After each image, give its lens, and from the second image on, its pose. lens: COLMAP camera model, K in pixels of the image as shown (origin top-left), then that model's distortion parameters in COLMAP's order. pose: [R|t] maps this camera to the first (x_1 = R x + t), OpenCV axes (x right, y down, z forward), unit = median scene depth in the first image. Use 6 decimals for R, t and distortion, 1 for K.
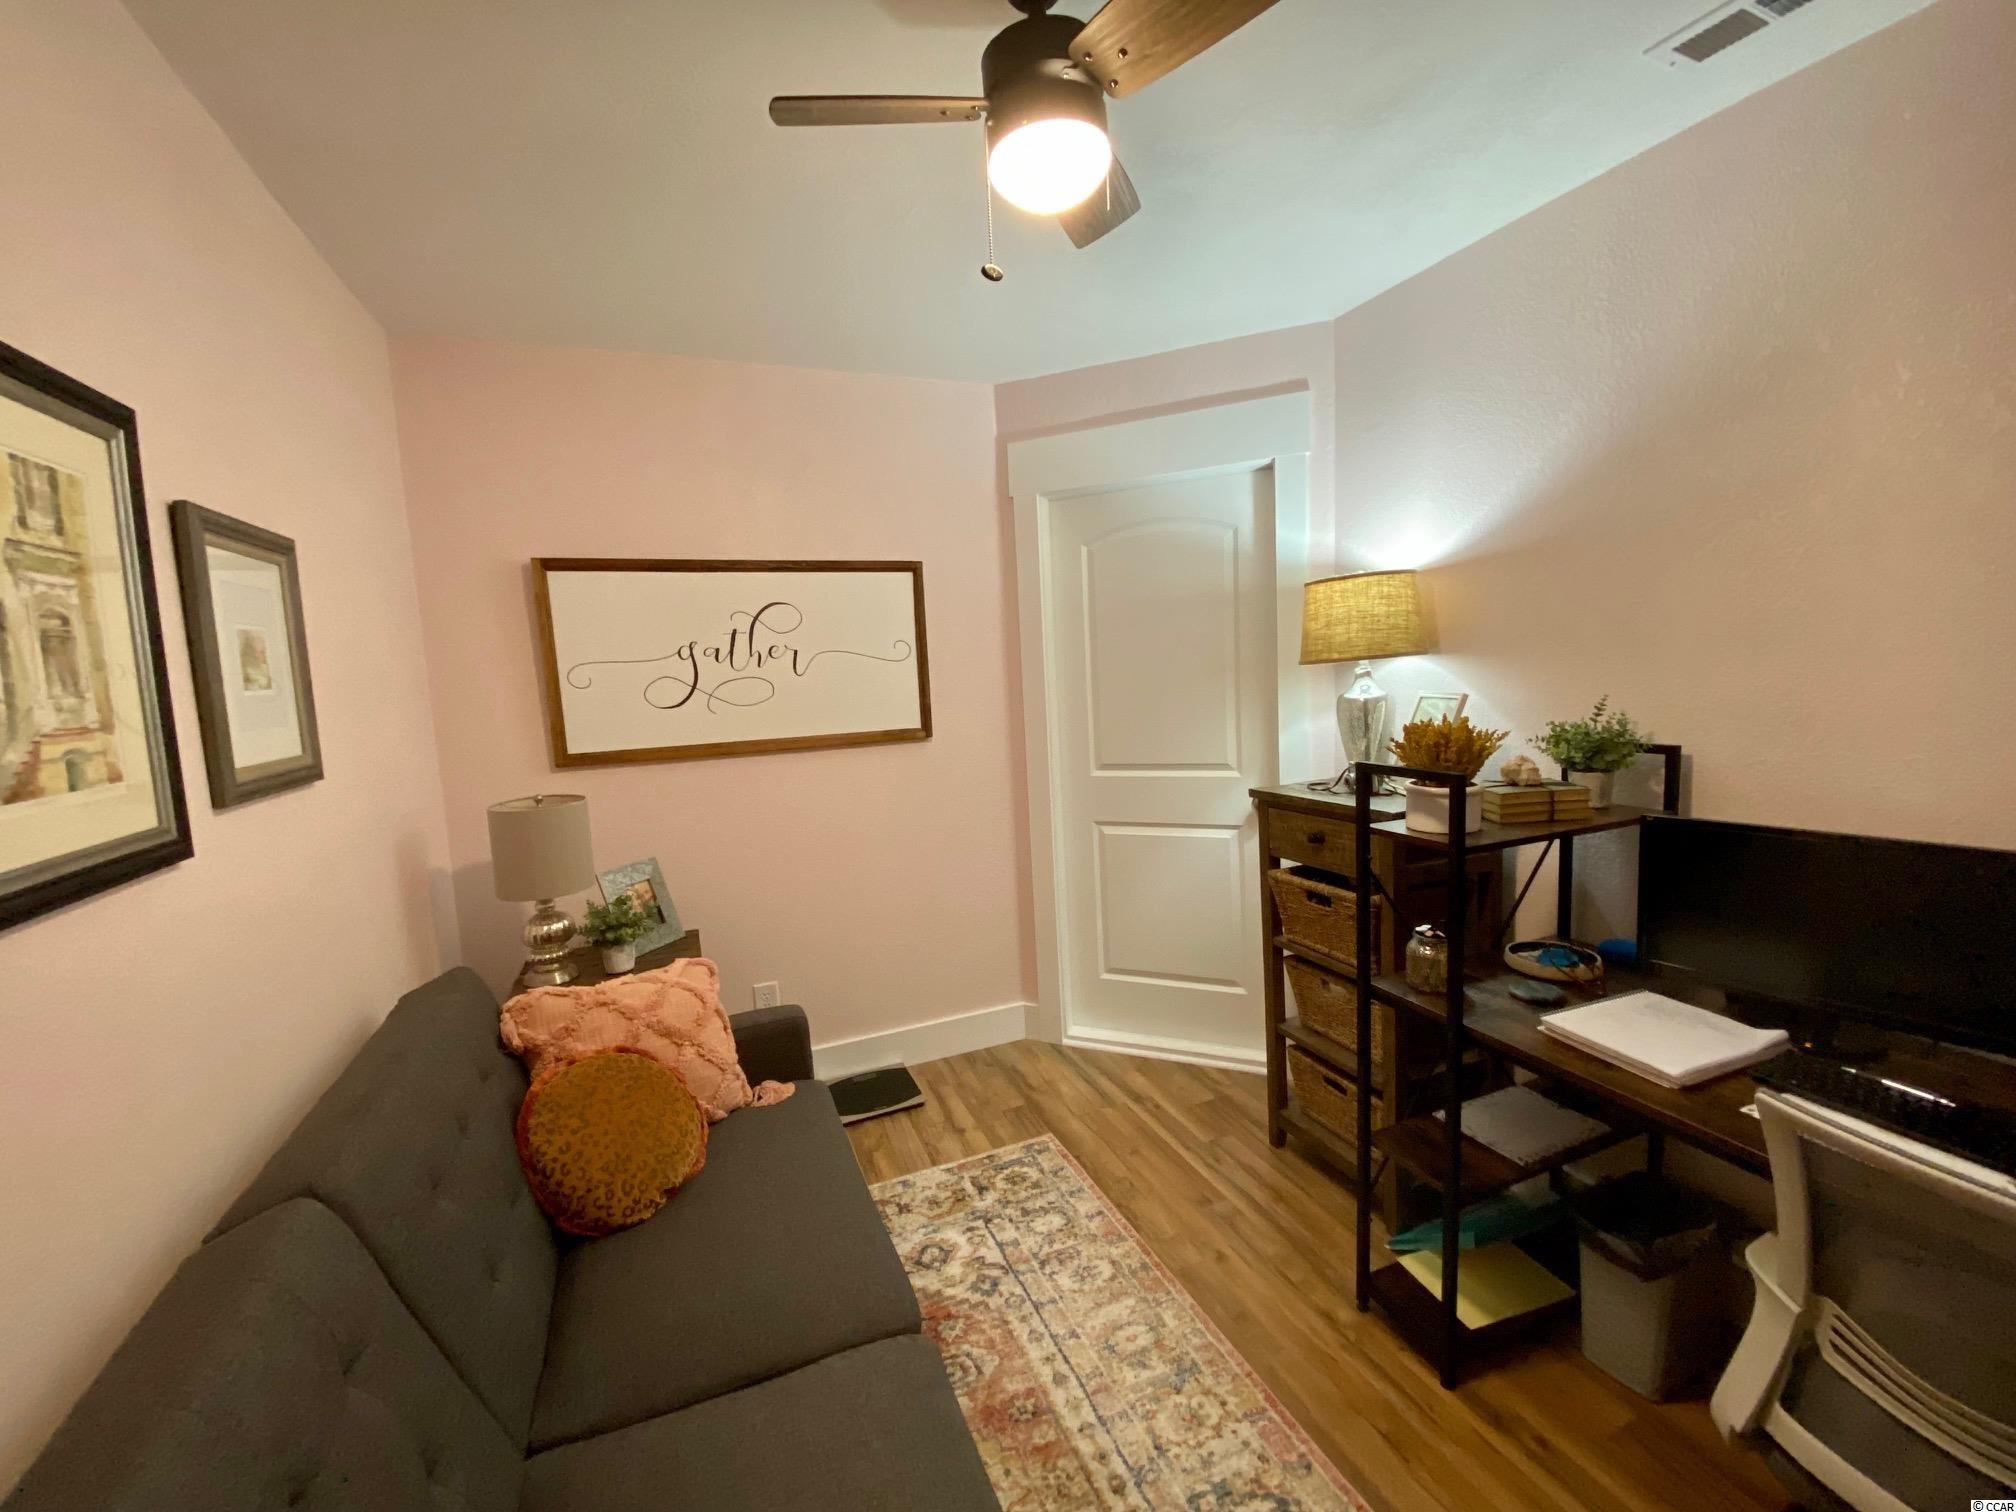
lens RADIAL K [[832.2, 0, 1005.4], [0, 832.2, 750.7], [0, 0, 1]] dist [-0.000193, 0.000001]
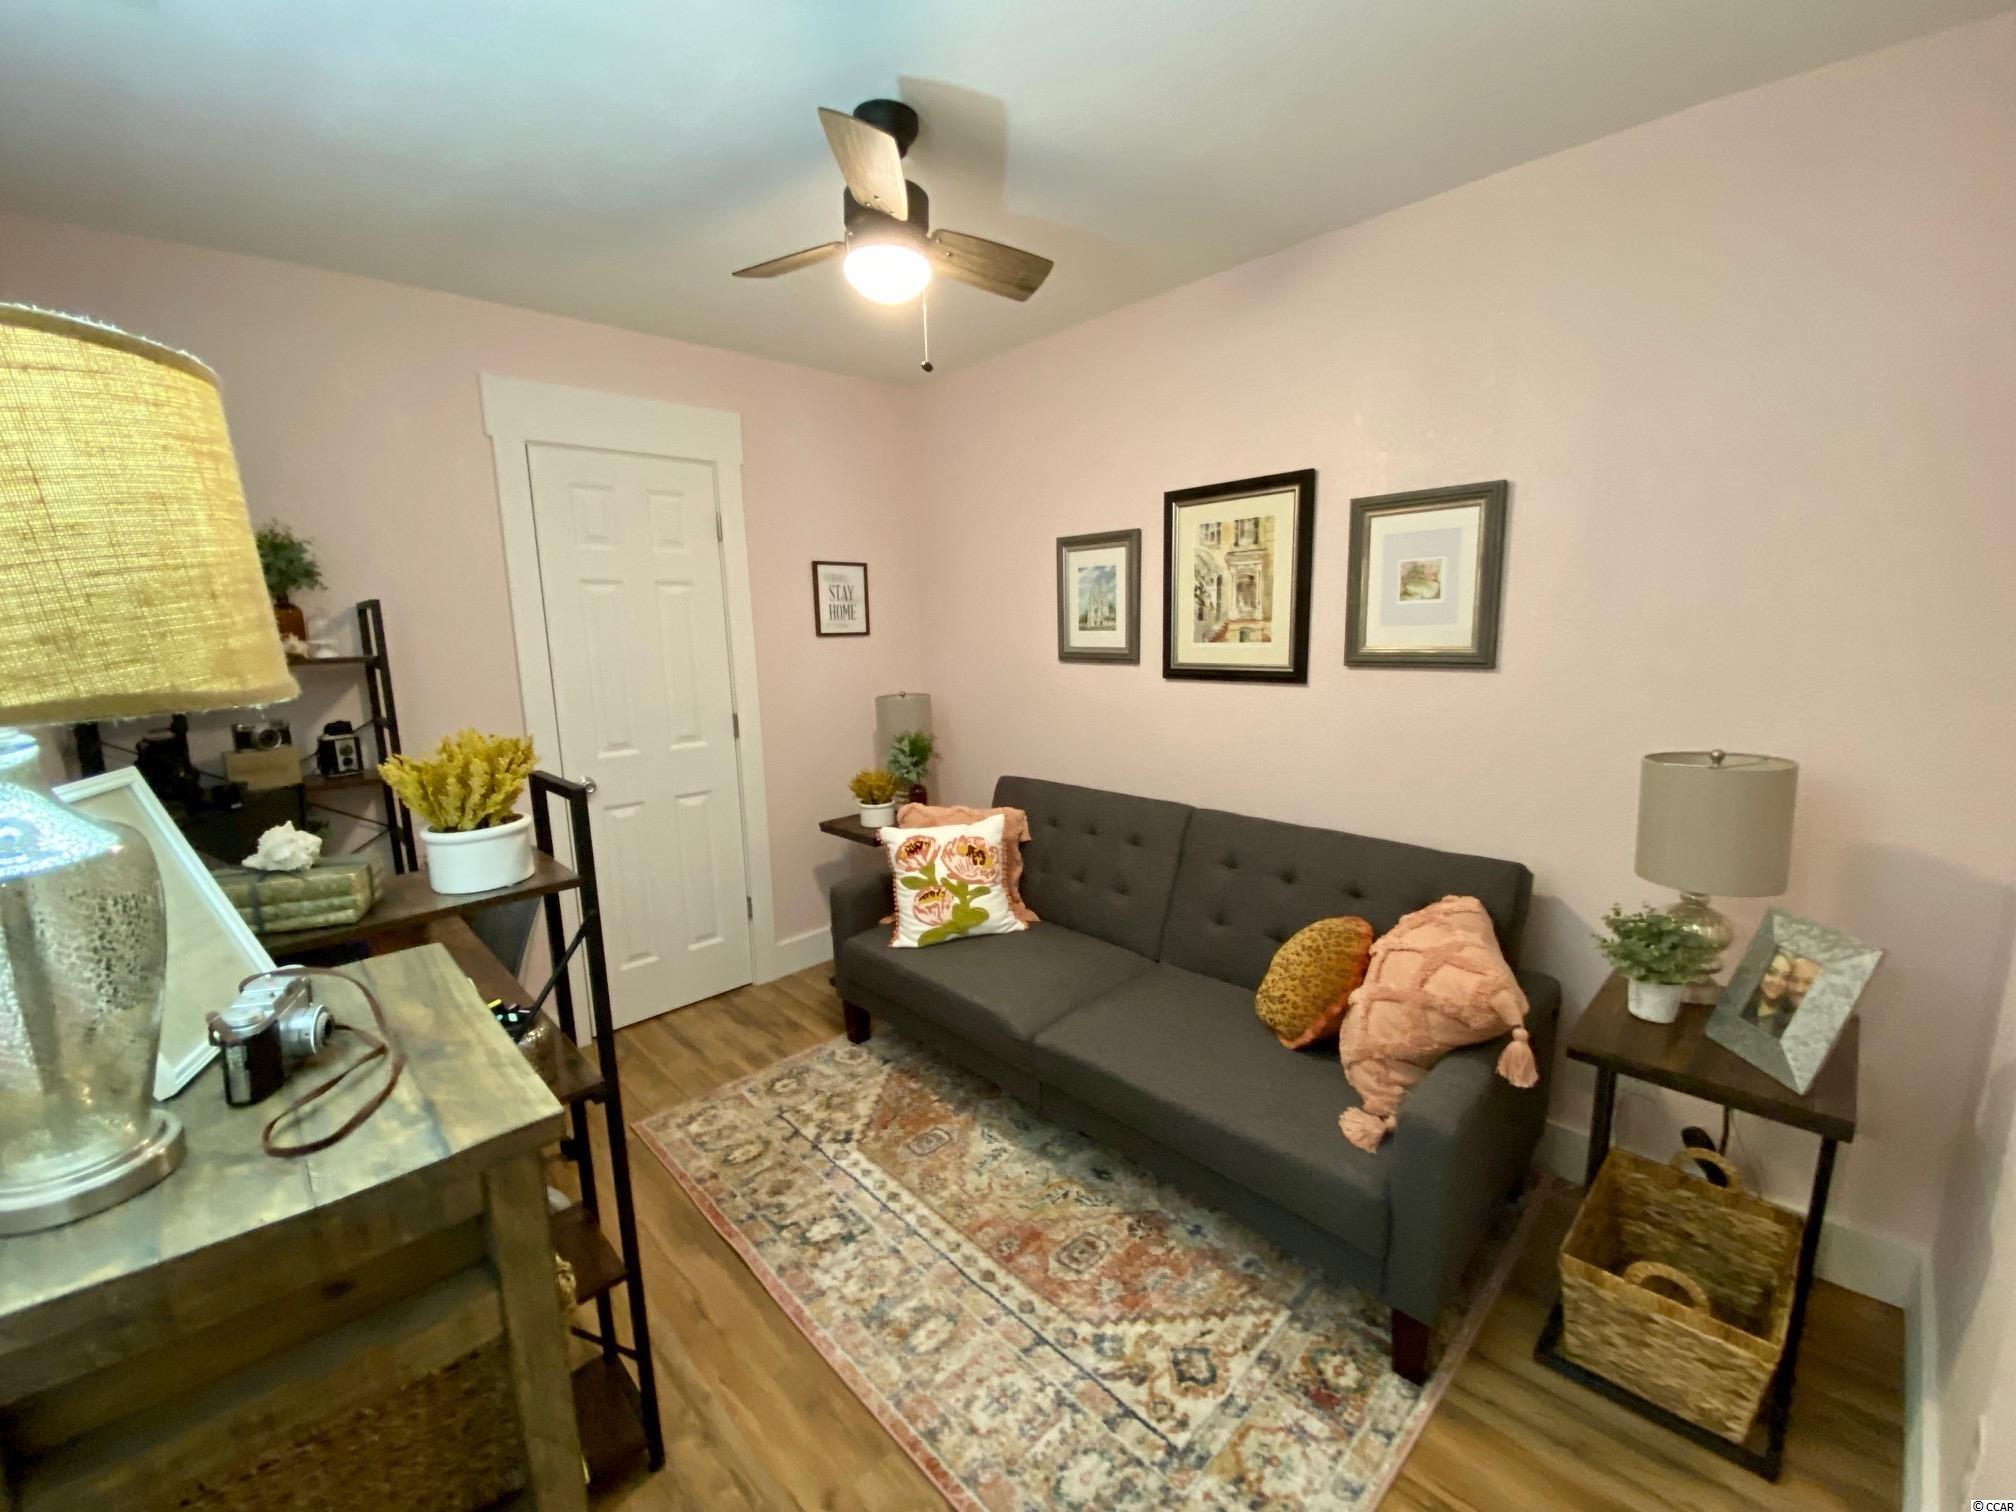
lens RADIAL K [[832.2, 0, 999.3], [0, 832.2, 762.9], [0, 0, 1]] dist [-0.000193, 0.000001]
pose [[-0.930934, 0.127833, -0.342083, 0.329828], [0.030792, 0.960873, 0.275273, -0.187988], [0.363887, 0.245728, -0.898445, 1.765181]]
